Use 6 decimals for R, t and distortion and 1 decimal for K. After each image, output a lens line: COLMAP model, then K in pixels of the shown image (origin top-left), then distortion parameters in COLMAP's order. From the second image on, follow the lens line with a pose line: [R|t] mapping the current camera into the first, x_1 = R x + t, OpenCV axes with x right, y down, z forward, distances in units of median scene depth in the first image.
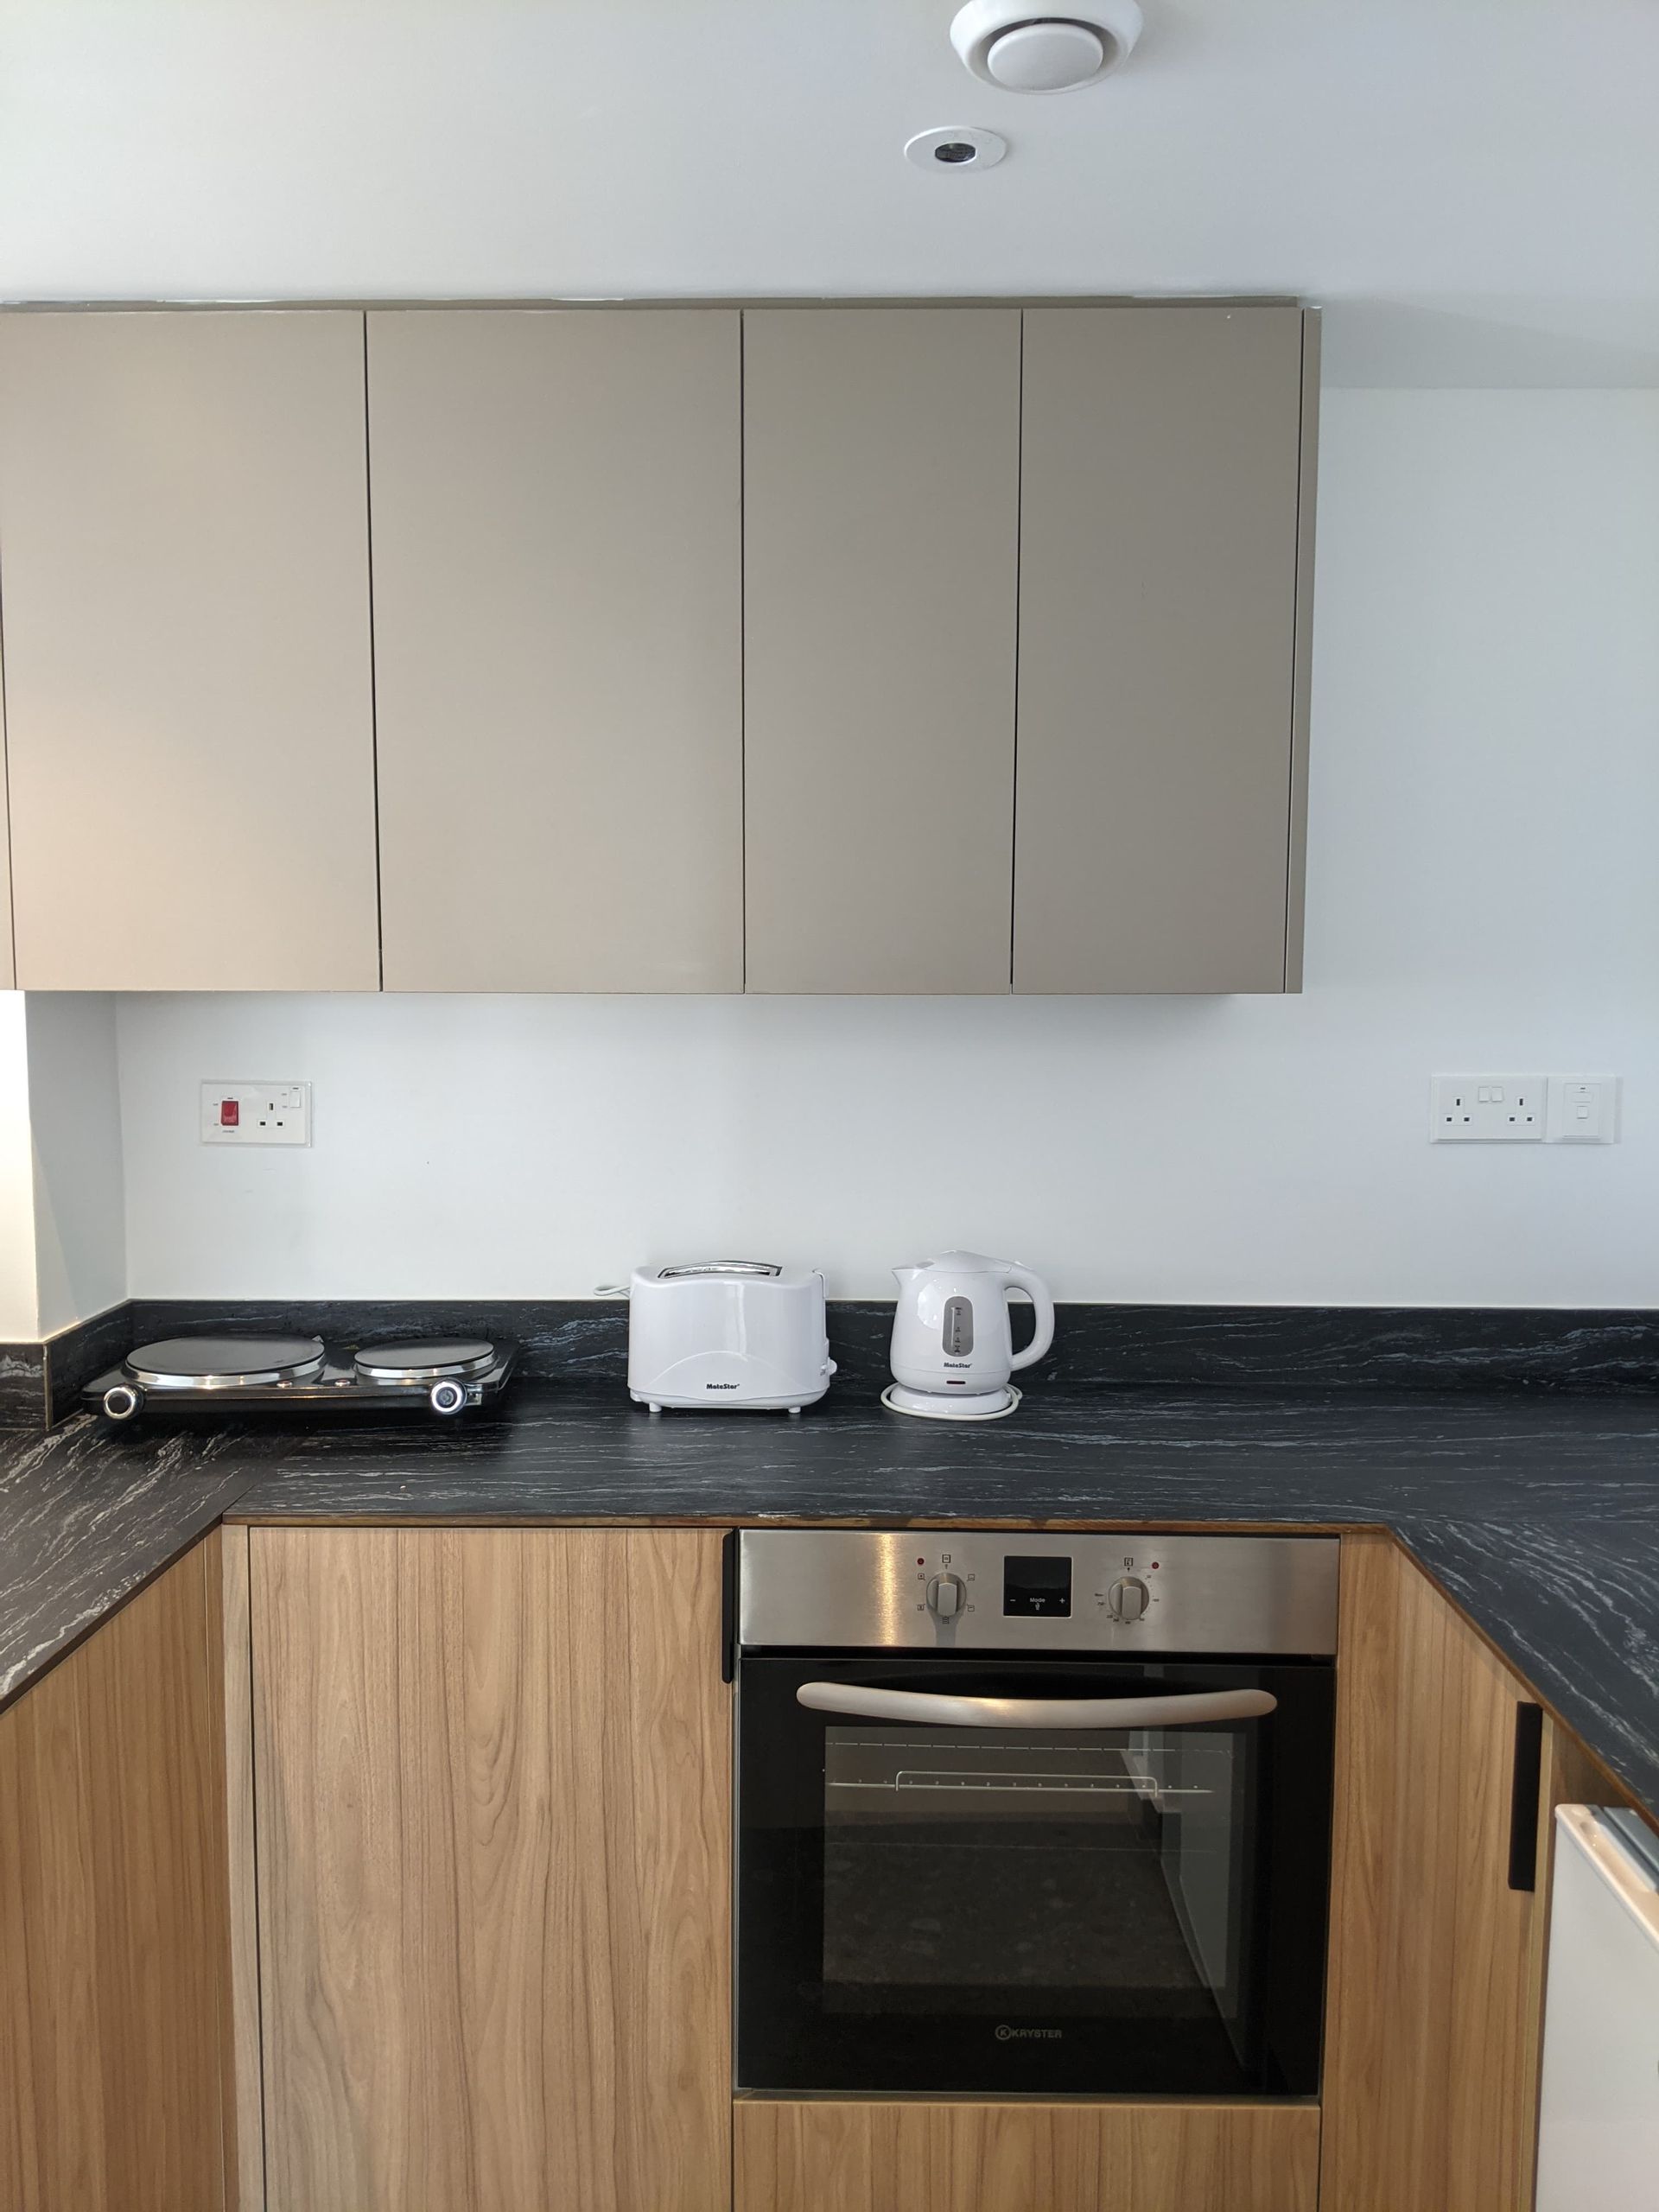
lens RADIAL K [[1842.4, 0, 826.9], [0, 1842.4, 1061.7], [0, 0, 1]] dist [0.012936, -0.095867]
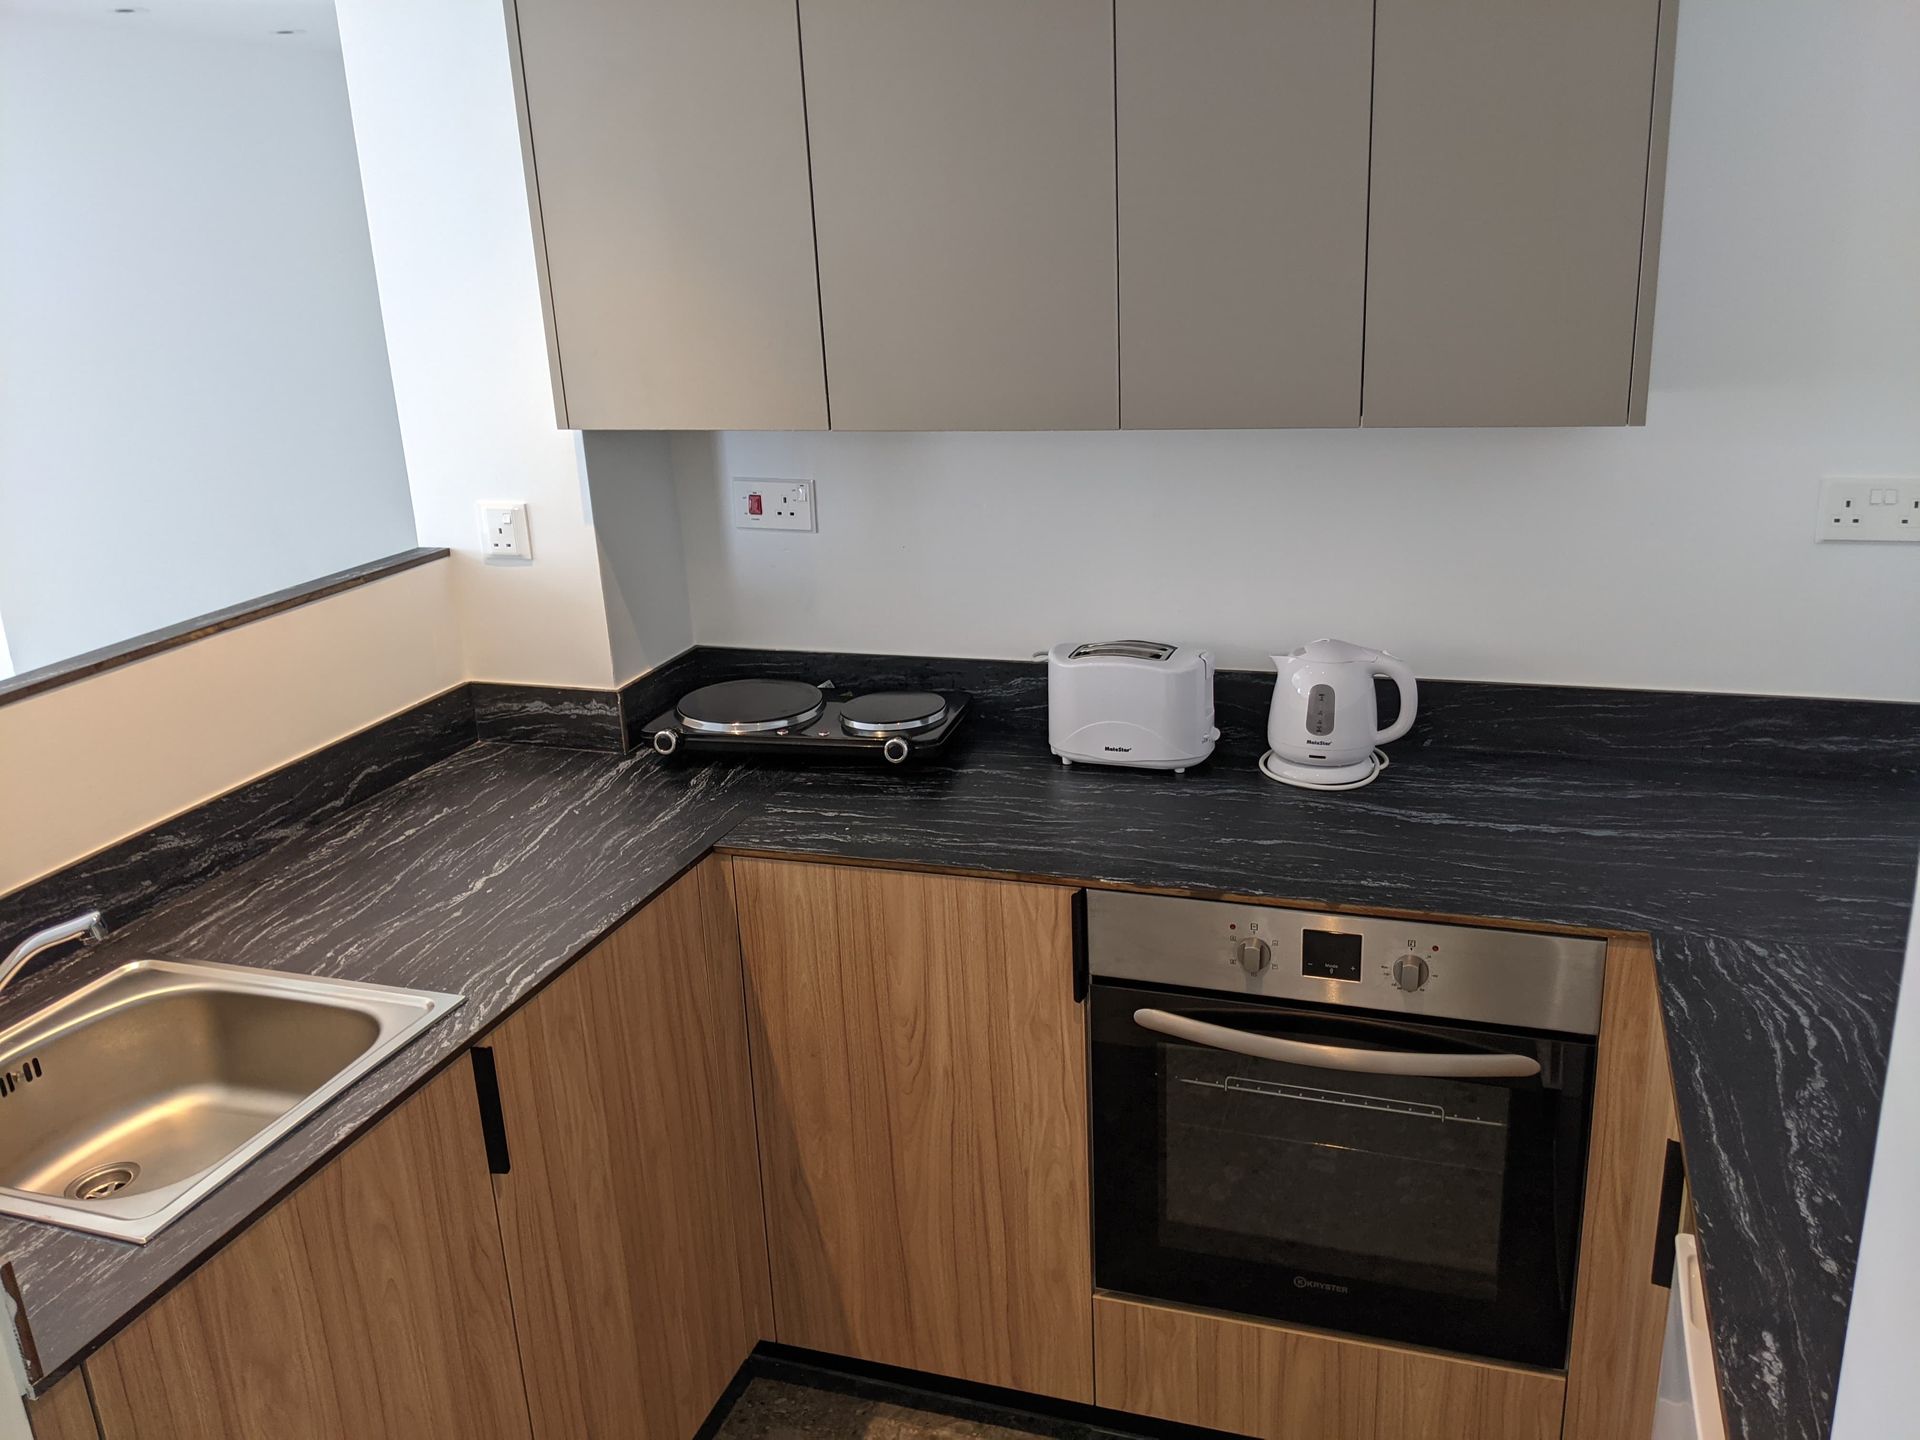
lens RADIAL K [[1599.2, 0, 926.3], [0, 1599.2, 690.2], [0, 0, 1]] dist [0.012936, -0.095867]
pose [[0.946764, 0.043170, -0.319022, 0.183957], [0.033835, 0.972136, 0.231963, -0.128011], [0.320147, -0.230408, 0.918922, 0.002429]]
